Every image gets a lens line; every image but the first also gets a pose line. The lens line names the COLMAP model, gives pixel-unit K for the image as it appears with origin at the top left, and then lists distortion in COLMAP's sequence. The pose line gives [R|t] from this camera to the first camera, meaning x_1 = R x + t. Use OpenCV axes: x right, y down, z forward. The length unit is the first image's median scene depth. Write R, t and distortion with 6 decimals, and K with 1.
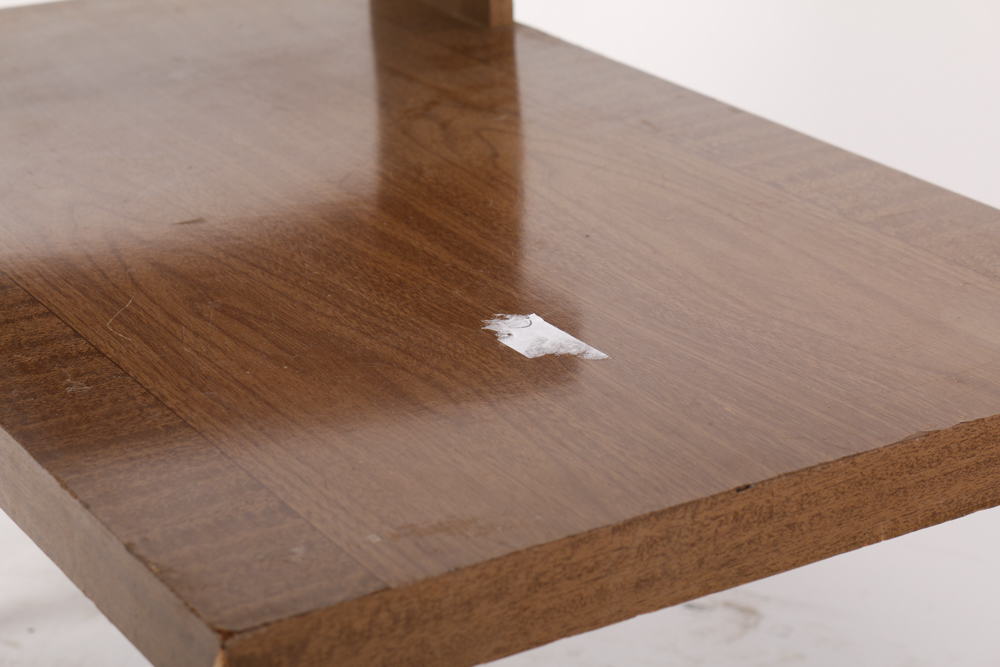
lens RADIAL K [[2213.7, 0, 500.0], [0, 2213.7, 333.5], [0, 0, 1]] dist [0.067179, 0.165885]
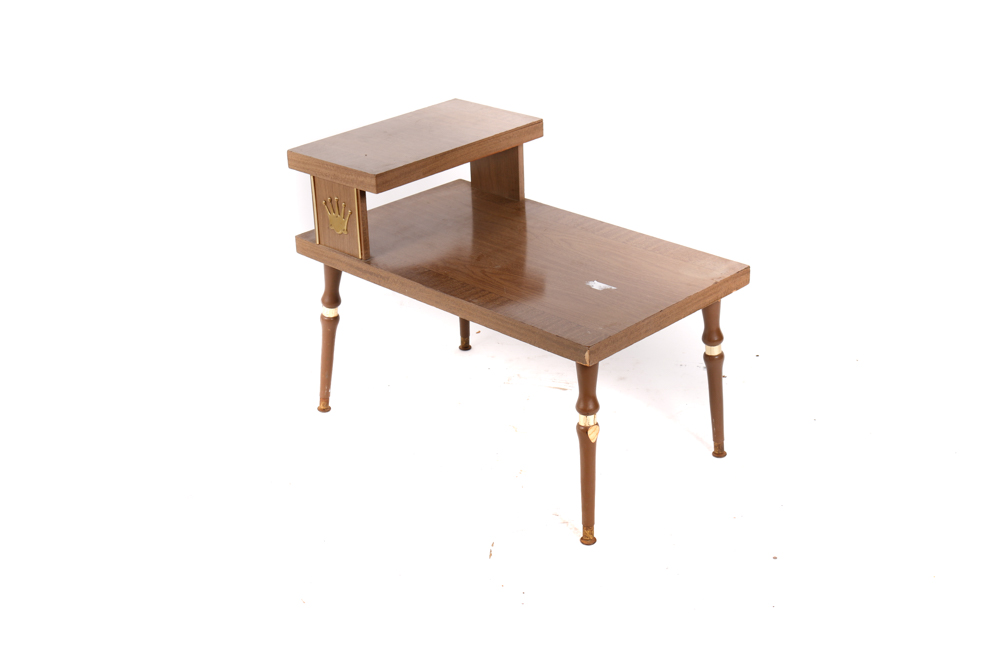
lens RADIAL K [[1712.6, 0, 500.0], [0, 1712.6, 333.5], [0, 0, 1]] dist [0.021125, 0.016897]
pose [[0.954710, -0.109705, 0.276573, -1.133014], [0.101228, 0.993855, 0.044789, -0.076628], [-0.279787, -0.014764, 0.959949, -2.242535]]
